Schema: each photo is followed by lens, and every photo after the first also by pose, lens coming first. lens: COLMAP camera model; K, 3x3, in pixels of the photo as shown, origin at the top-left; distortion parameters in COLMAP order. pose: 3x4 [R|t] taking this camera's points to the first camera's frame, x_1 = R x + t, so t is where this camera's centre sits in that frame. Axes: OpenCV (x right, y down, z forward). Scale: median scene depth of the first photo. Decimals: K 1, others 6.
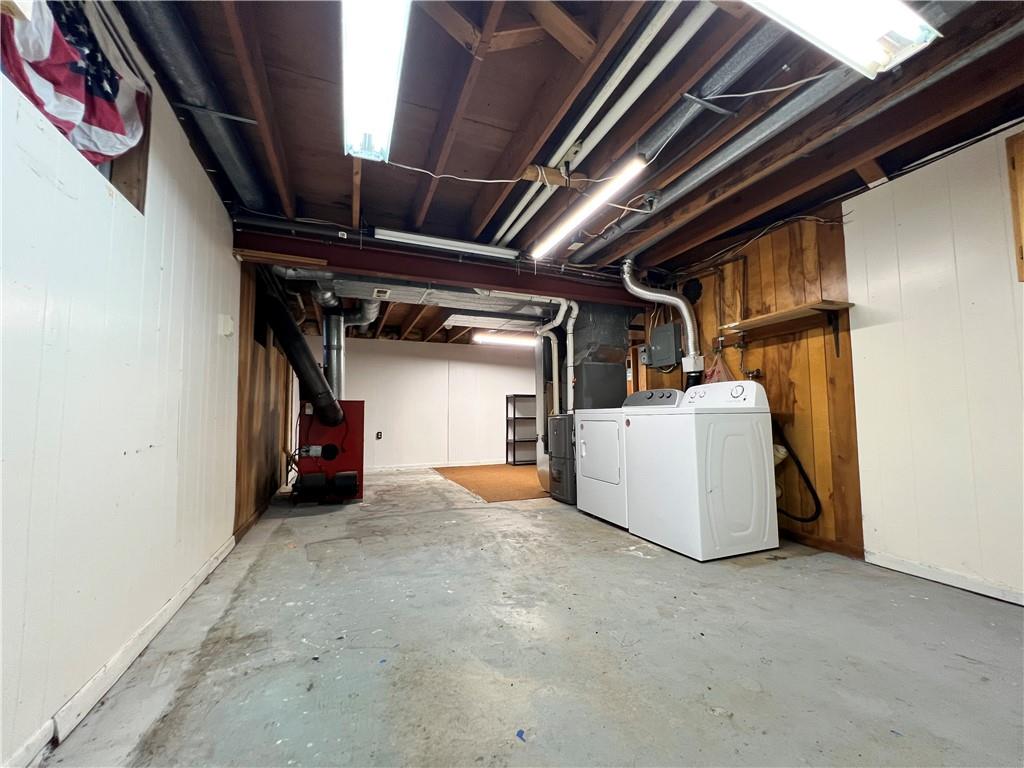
lens RADIAL K [[408.4, 0, 512.0], [0, 408.4, 384.0], [0, 0, 1]] dist [0.000138, 0.000000]
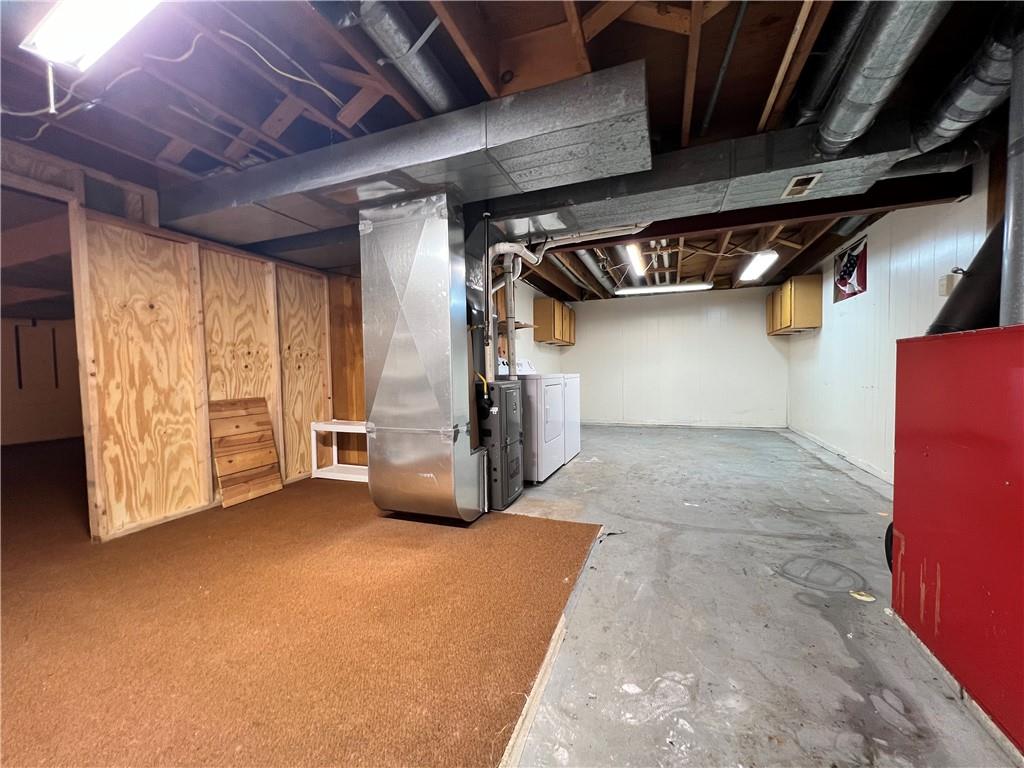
lens RADIAL K [[408.4, 0, 512.0], [0, 408.4, 384.0], [0, 0, 1]] dist [0.000138, 0.000000]
pose [[-0.730739, -0.000903, 0.682656, -0.529614], [-0.029384, 0.999114, -0.030132, 0.142659], [-0.682024, -0.042078, -0.730118, 2.182404]]
